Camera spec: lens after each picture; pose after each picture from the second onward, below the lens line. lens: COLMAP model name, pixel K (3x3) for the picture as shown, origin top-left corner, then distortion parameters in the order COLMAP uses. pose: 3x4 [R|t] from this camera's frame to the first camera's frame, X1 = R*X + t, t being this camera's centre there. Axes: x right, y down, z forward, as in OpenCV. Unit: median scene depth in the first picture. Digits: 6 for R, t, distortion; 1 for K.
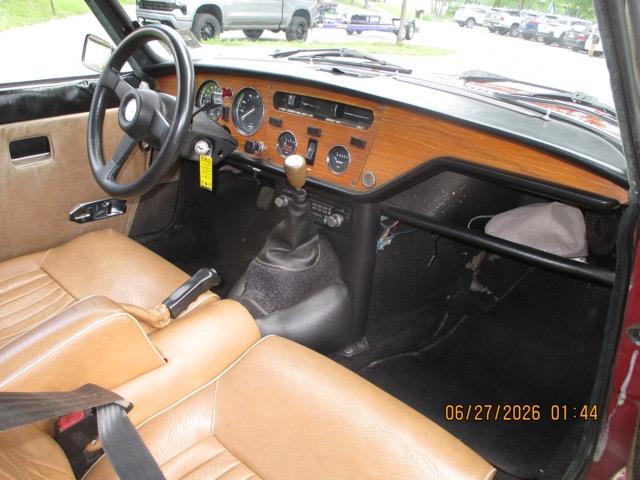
lens RADIAL K [[529.3, 0, 320.0], [0, 529.3, 240.0], [0, 0, 1]] dist [-0.049576, -0.000537]
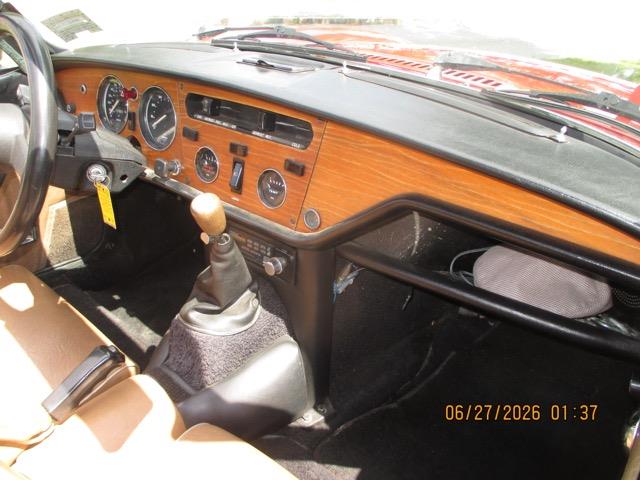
lens RADIAL K [[529.3, 0, 320.0], [0, 529.3, 240.0], [0, 0, 1]] dist [-0.049576, -0.000537]
pose [[0.998486, -0.054129, 0.009754, 0.084630], [0.053088, 0.994847, 0.086378, -0.131512], [-0.014379, -0.085729, 0.996215, 0.244510]]
